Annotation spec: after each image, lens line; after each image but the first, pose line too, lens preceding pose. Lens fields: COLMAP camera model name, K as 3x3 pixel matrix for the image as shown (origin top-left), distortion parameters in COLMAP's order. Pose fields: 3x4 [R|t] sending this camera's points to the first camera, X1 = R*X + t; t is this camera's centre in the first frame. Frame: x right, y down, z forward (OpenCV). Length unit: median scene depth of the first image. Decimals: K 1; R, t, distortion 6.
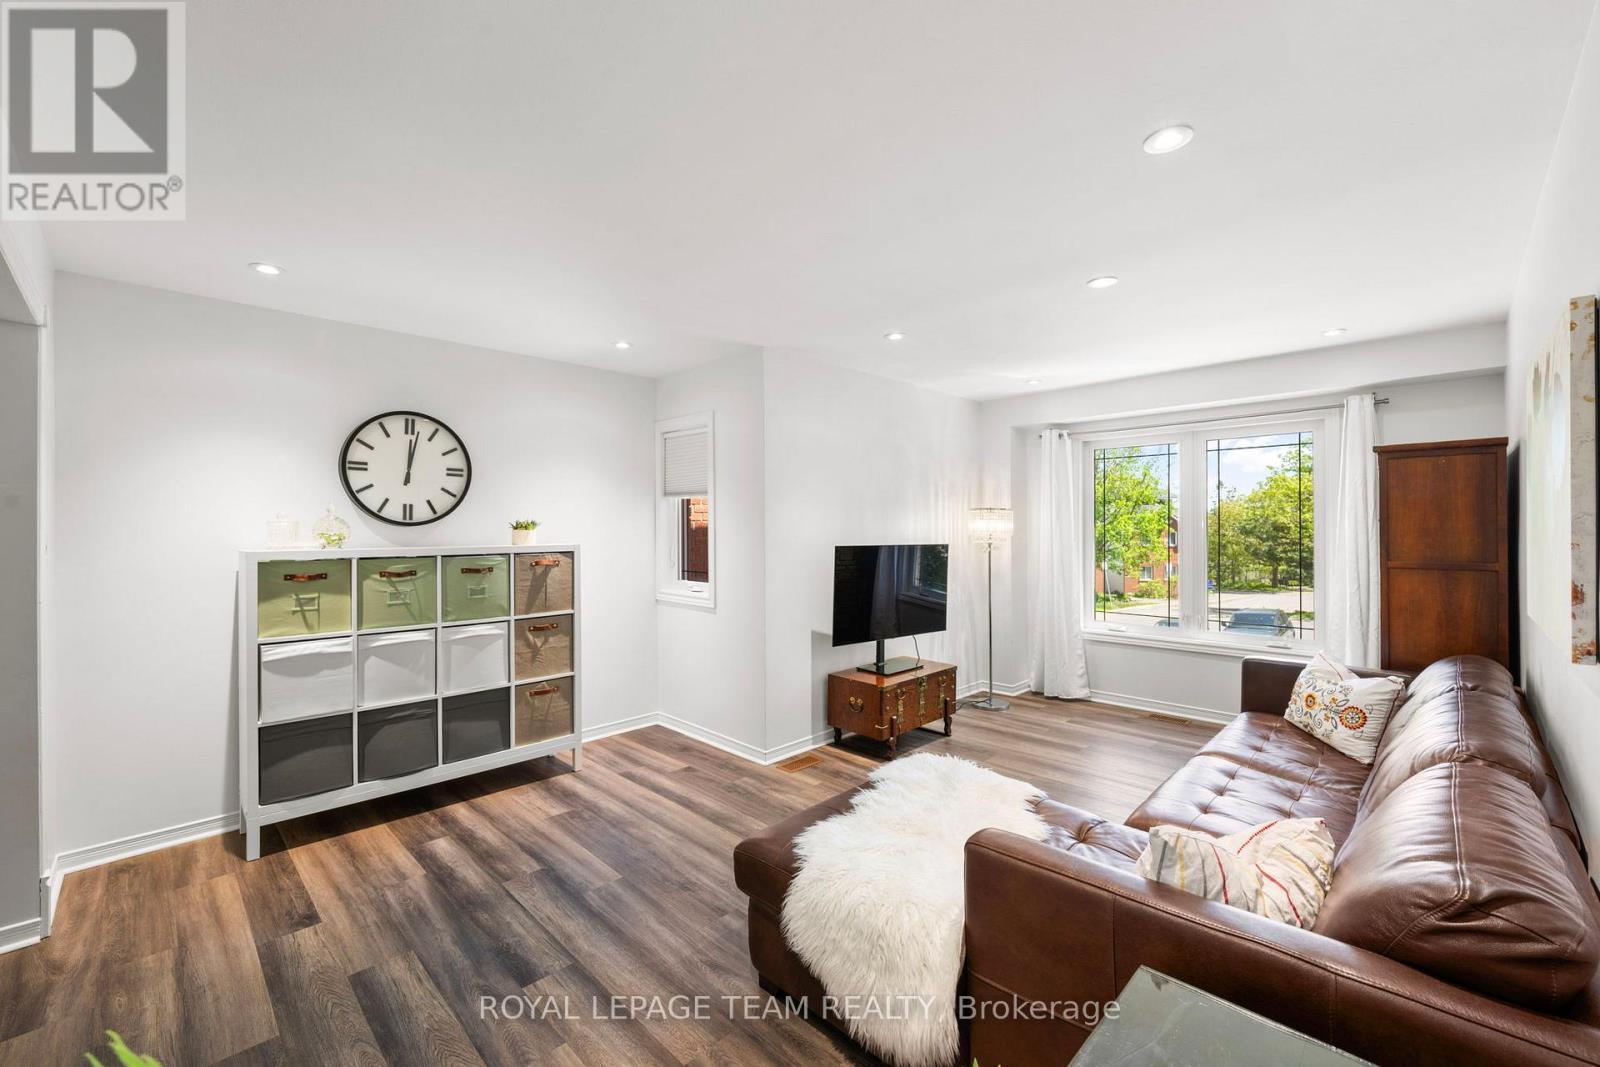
lens RADIAL K [[656.0, 0, 803.2], [0, 656.0, 528.3], [0, 0, 1]] dist [-0.000539, 0.000249]
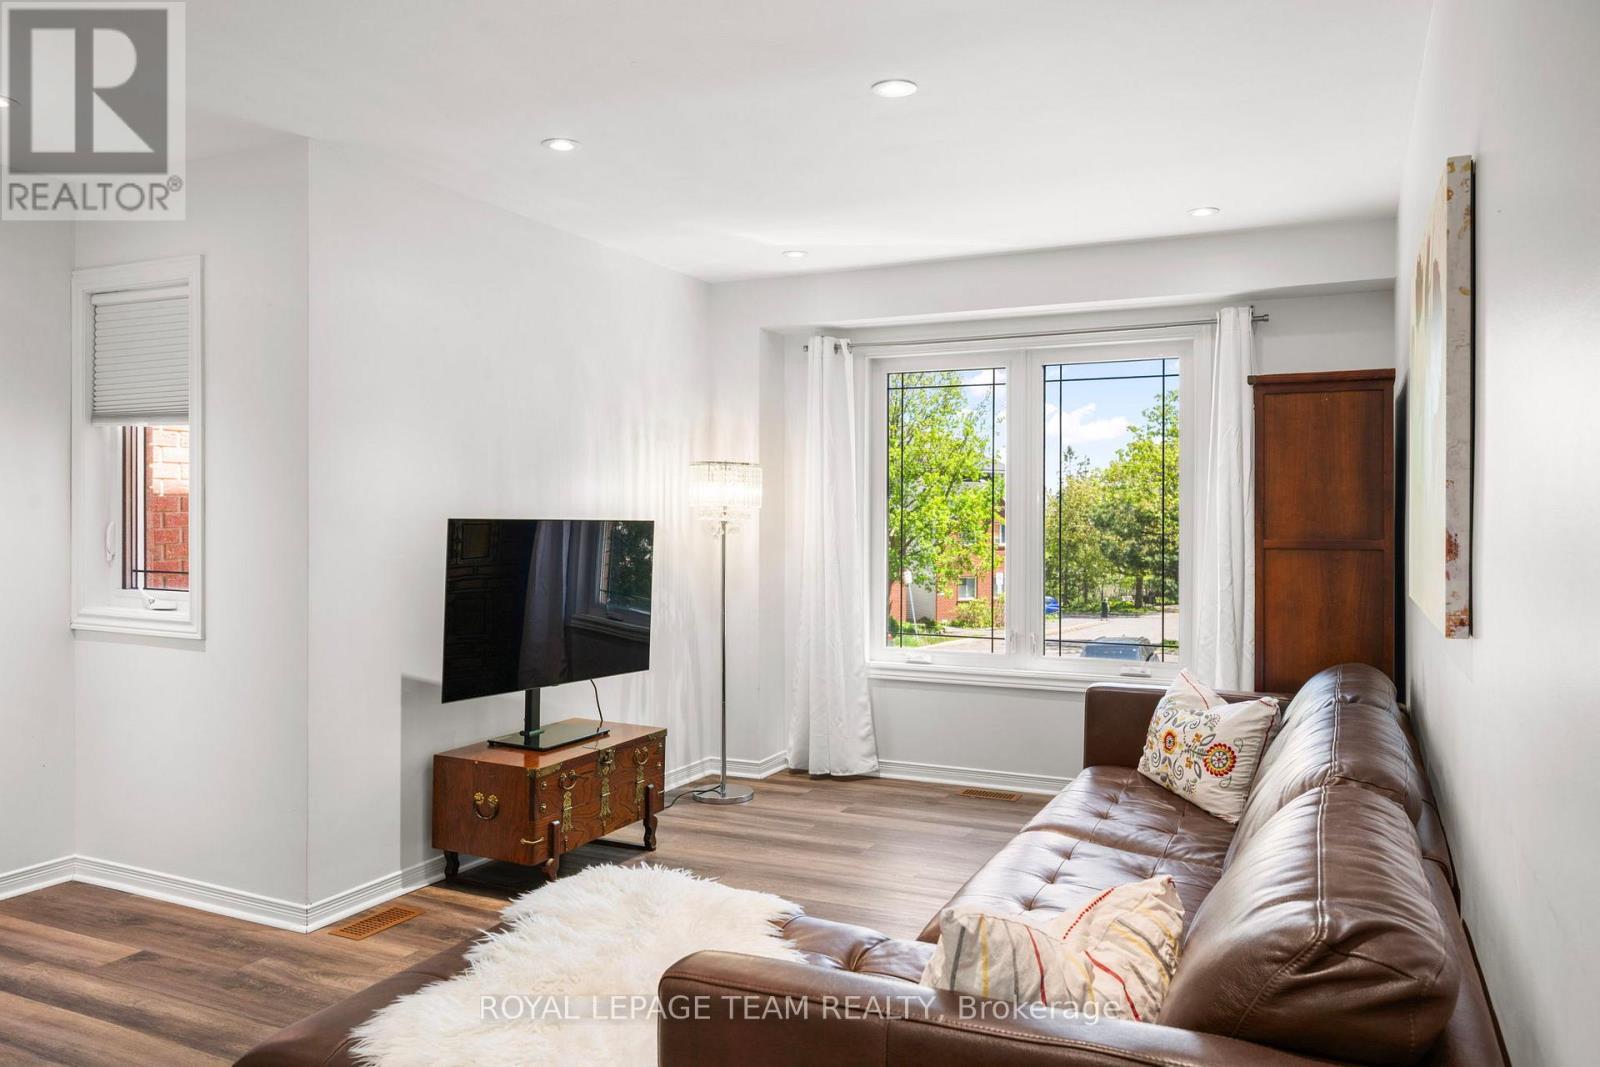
lens RADIAL K [[1150.6, 0, 803.7], [0, 1150.6, 520.1], [0, 0, 1]] dist [0.000998, -0.004872]
pose [[0.942931, 0.006759, 0.332920, 0.009871], [-0.007393, 0.999972, 0.000639, 0.028603], [-0.332907, -0.003063, 0.942955, -0.003739]]
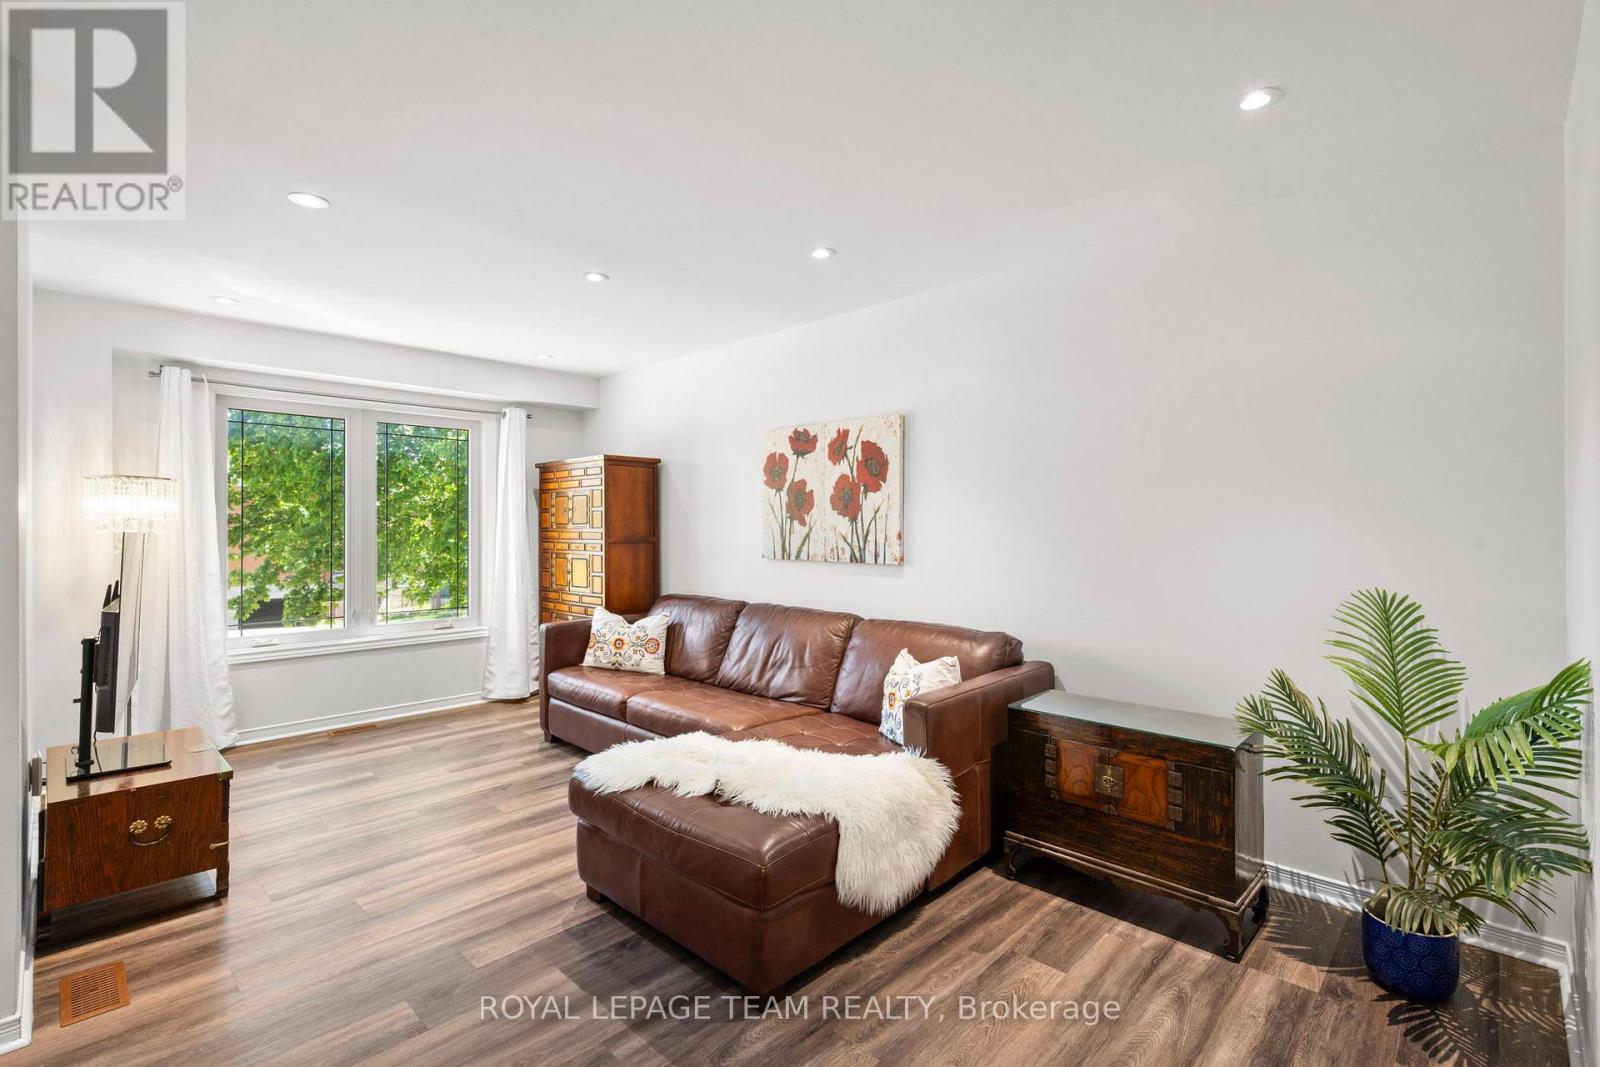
lens RADIAL K [[733.6, 0, 799.8], [0, 733.6, 532.2], [0, 0, 1]] dist [0.000938, -0.000044]
pose [[-0.015394, -0.000300, 0.999881, -0.585877], [0.003262, 0.999995, 0.000350, 0.033299], [-0.999876, 0.003267, -0.015393, 0.546494]]
